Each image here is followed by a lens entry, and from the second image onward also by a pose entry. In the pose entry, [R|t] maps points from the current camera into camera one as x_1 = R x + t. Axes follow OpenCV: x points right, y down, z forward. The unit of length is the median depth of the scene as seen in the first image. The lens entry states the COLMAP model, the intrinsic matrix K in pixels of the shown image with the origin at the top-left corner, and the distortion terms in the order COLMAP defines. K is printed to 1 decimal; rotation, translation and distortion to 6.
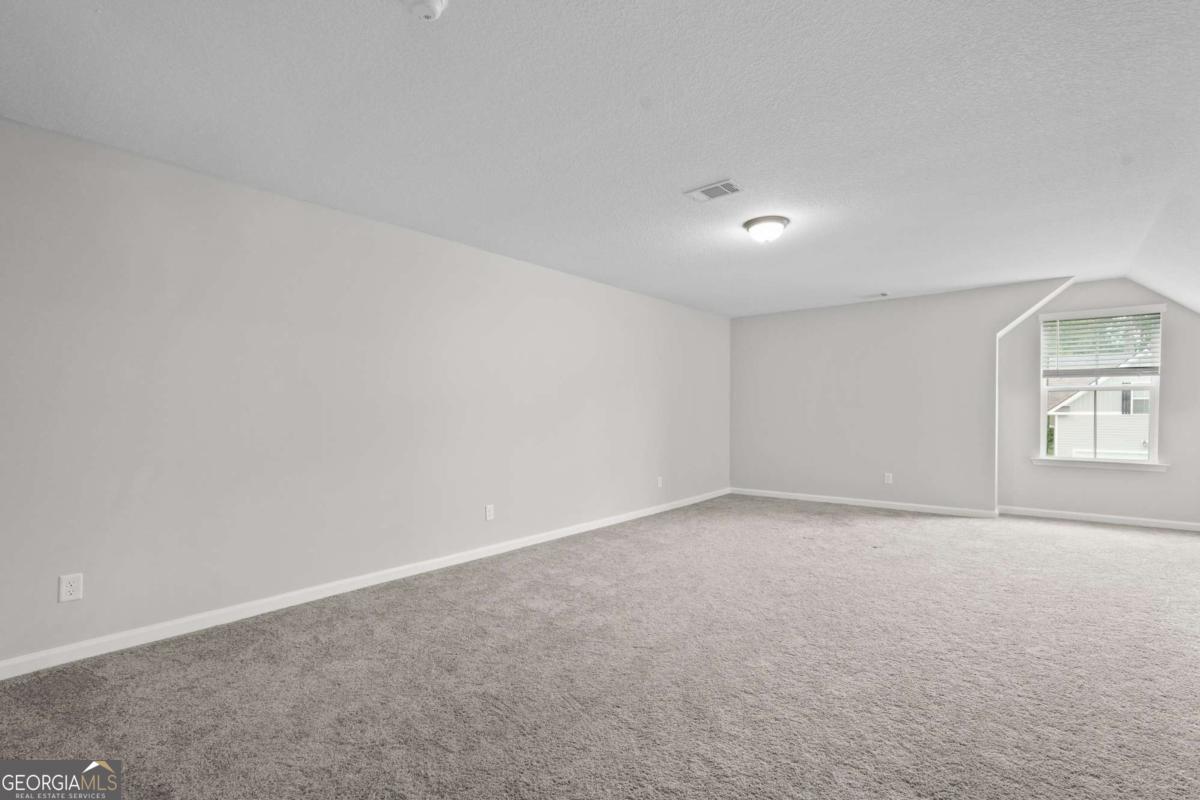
lens RADIAL K [[540.4, 0, 598.3], [0, 540.4, 404.9], [0, 0, 1]] dist [-0.013817, -0.000237]
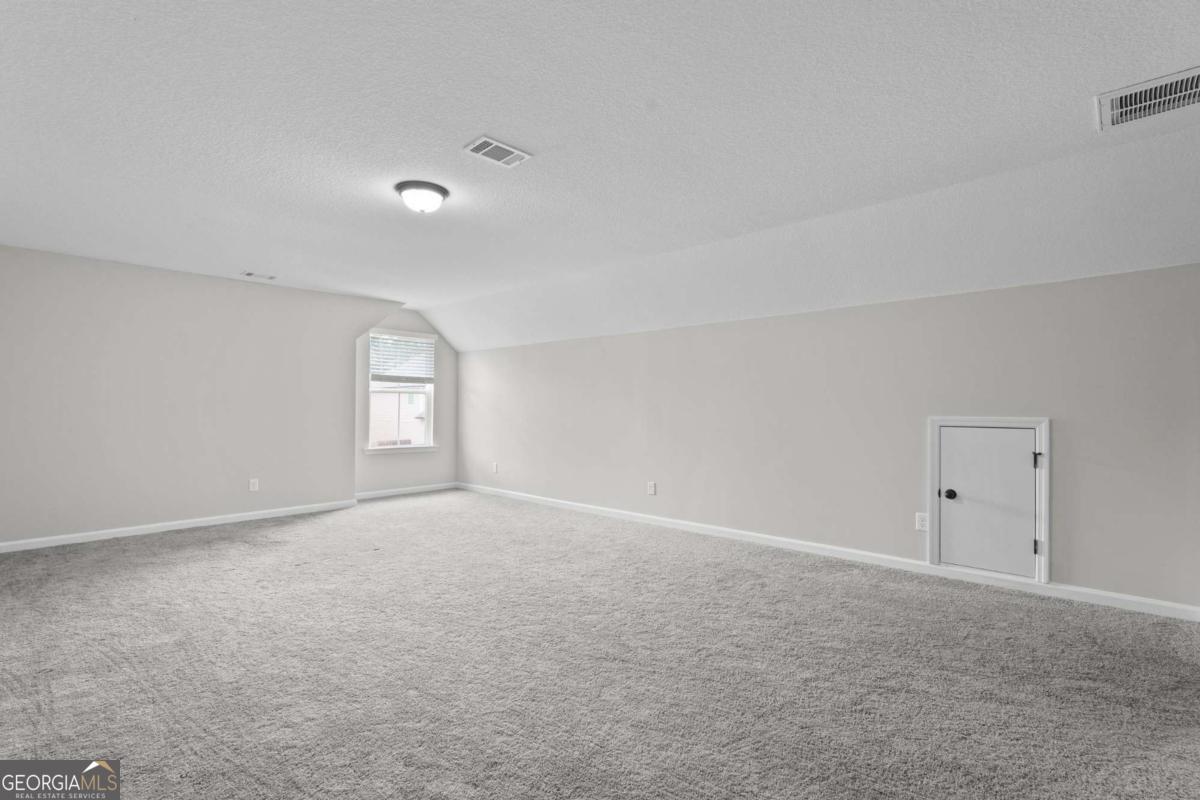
lens RADIAL K [[540.4, 0, 598.3], [0, 540.4, 404.9], [0, 0, 1]] dist [-0.013817, -0.000237]
pose [[0.049764, 0.010117, 0.998710, -0.345193], [-0.008764, 0.999915, -0.009693, 0.010858], [-0.998723, -0.008270, 0.049848, 0.447330]]
